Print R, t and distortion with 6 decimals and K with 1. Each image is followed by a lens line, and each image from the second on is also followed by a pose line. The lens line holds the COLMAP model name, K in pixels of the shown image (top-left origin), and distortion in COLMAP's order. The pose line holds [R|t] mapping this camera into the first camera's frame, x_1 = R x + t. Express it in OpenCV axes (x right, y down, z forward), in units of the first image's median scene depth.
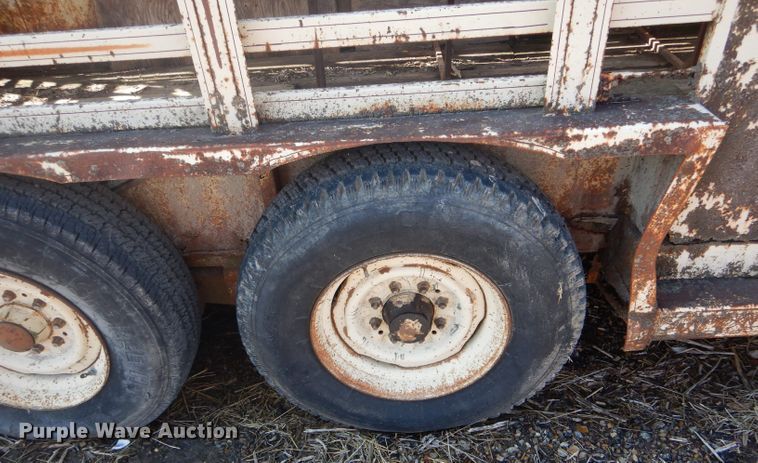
lens RADIAL K [[508.5, 0, 380.5], [0, 508.5, 228.3], [0, 0, 1]] dist [0.021119, -0.012753]
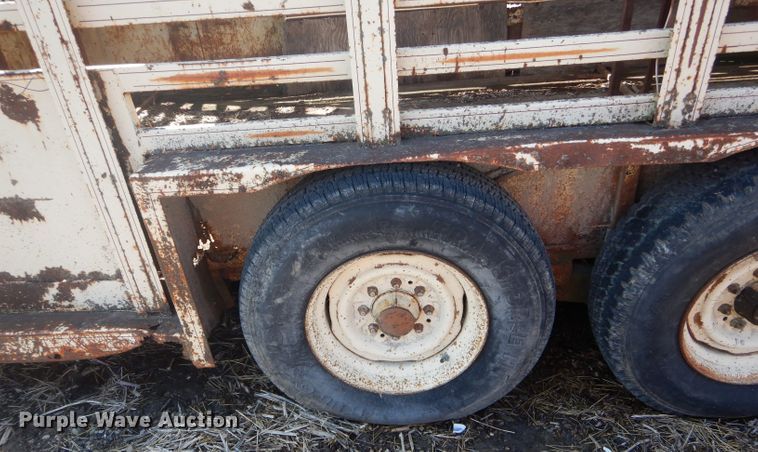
lens RADIAL K [[505.1, 0, 381.5], [0, 505.1, 232.8], [0, 0, 1]] dist [0.009604, -0.000829]
pose [[0.999965, -0.005566, -0.006272, -0.853860], [0.005225, 0.998570, -0.053199, 0.092782], [0.006559, 0.053164, 0.998564, -0.091205]]
